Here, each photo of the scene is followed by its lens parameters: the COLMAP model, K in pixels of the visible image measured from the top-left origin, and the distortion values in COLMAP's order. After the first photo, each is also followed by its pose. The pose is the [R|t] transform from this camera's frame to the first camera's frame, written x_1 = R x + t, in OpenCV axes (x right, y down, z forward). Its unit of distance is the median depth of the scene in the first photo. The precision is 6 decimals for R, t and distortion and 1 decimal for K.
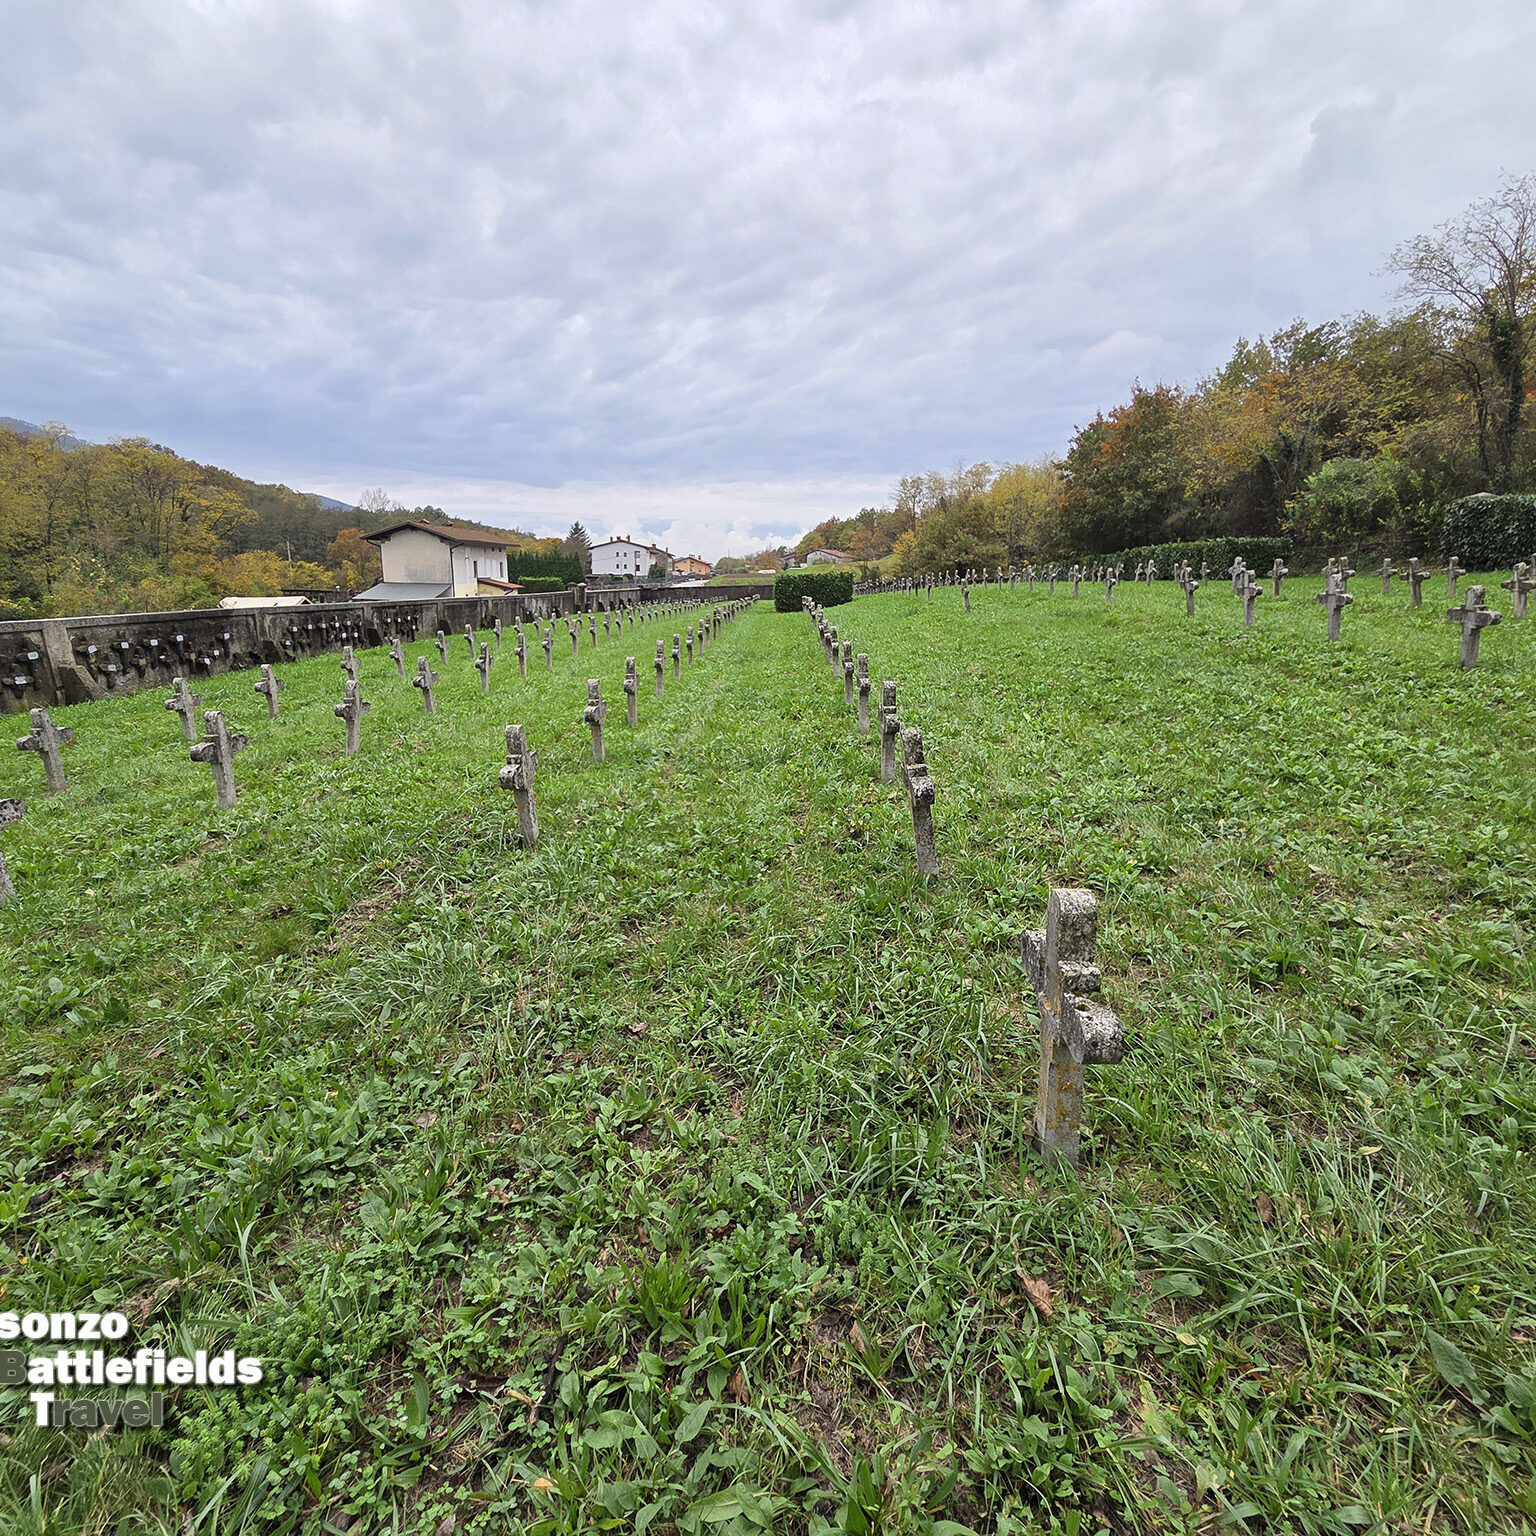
lens RADIAL K [[825.1, 0, 761.8], [0, 825.1, 767.7], [0, 0, 1]] dist [0.002639, -0.000014]
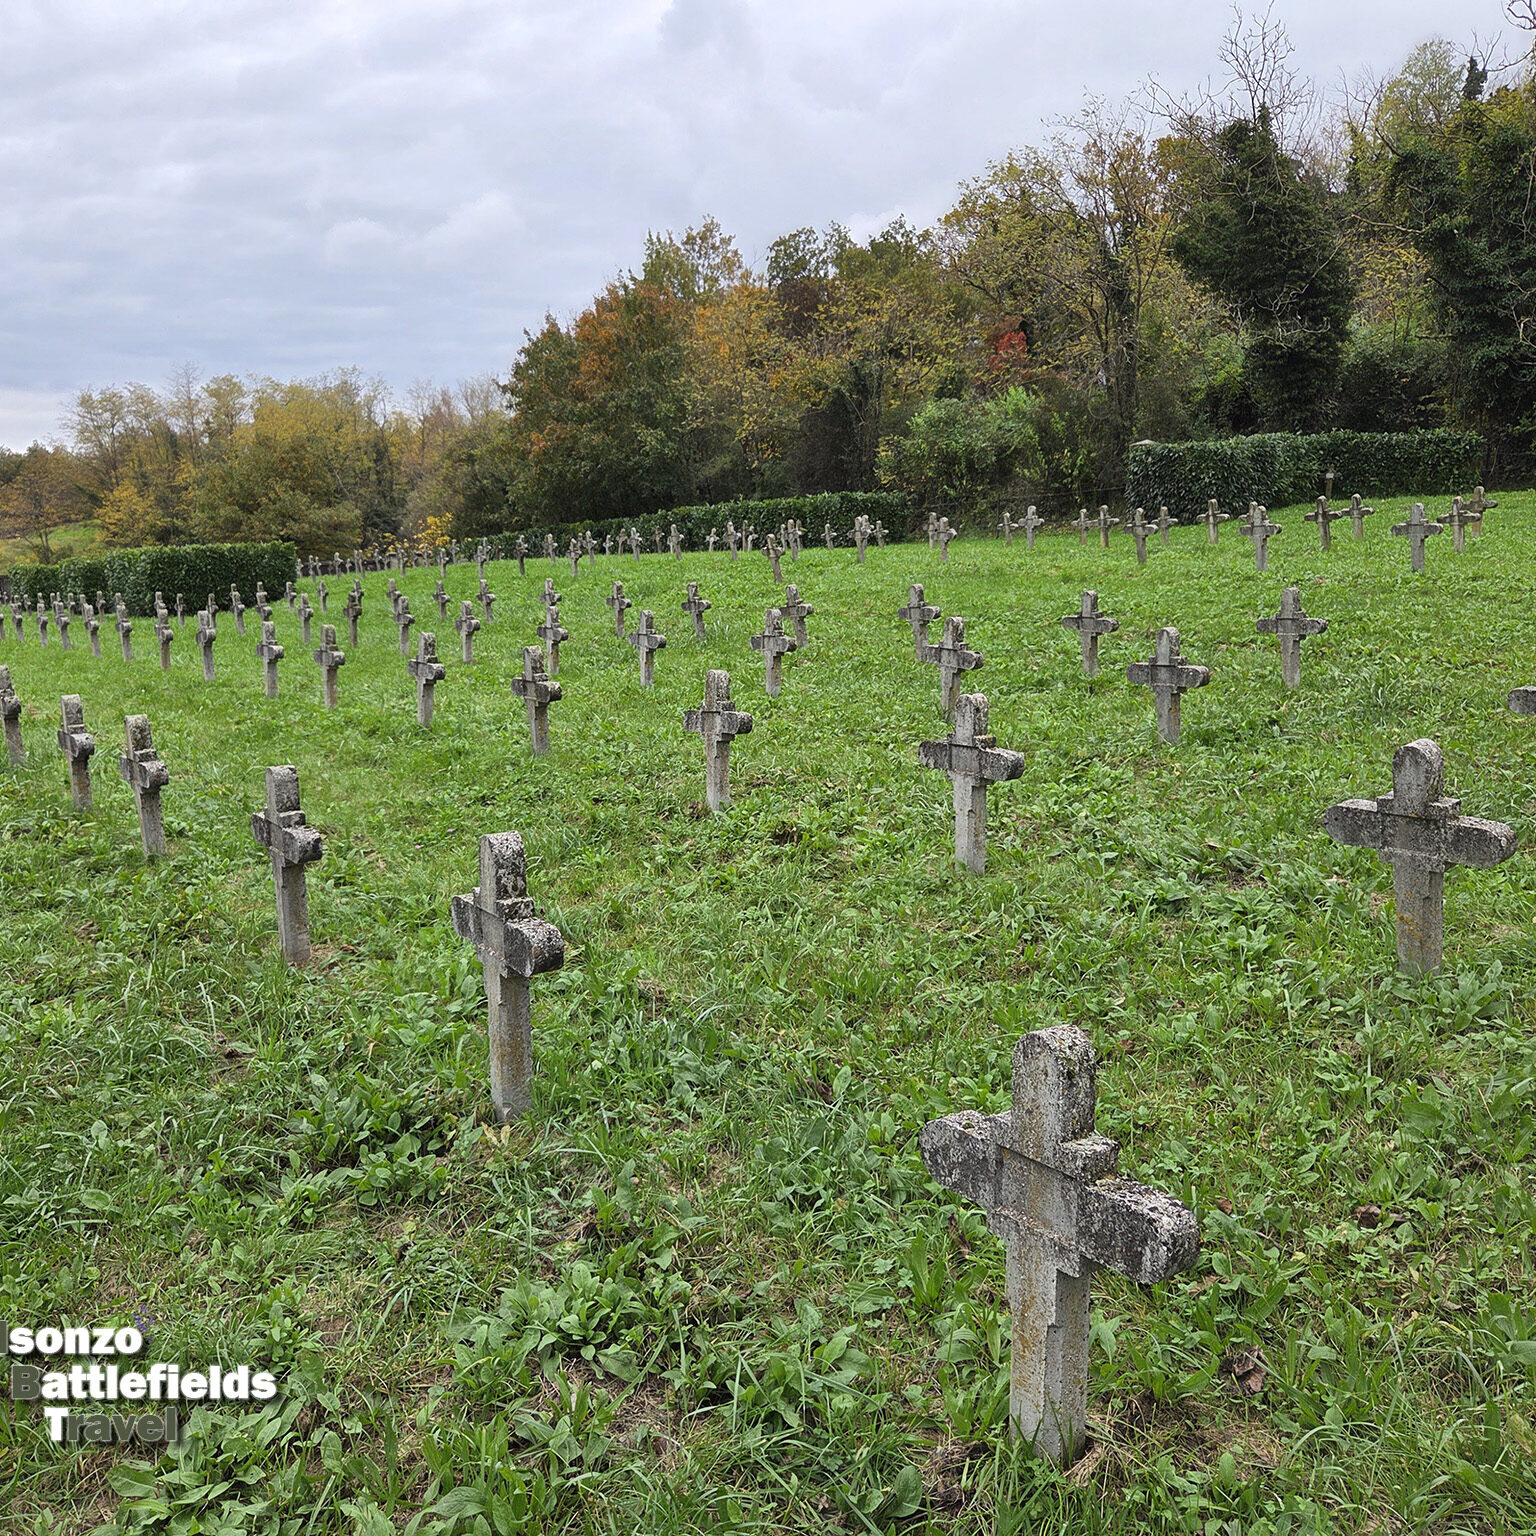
lens RADIAL K [[1334.2, 0, 768.0], [0, 1334.2, 768.0], [0, 0, 1]] dist [0.088930, -0.092241]
pose [[0.796559, -0.110084, 0.594454, -0.129767], [0.156125, 0.987386, -0.026356, -0.001882], [-0.584054, 0.113803, 0.803698, 0.035450]]
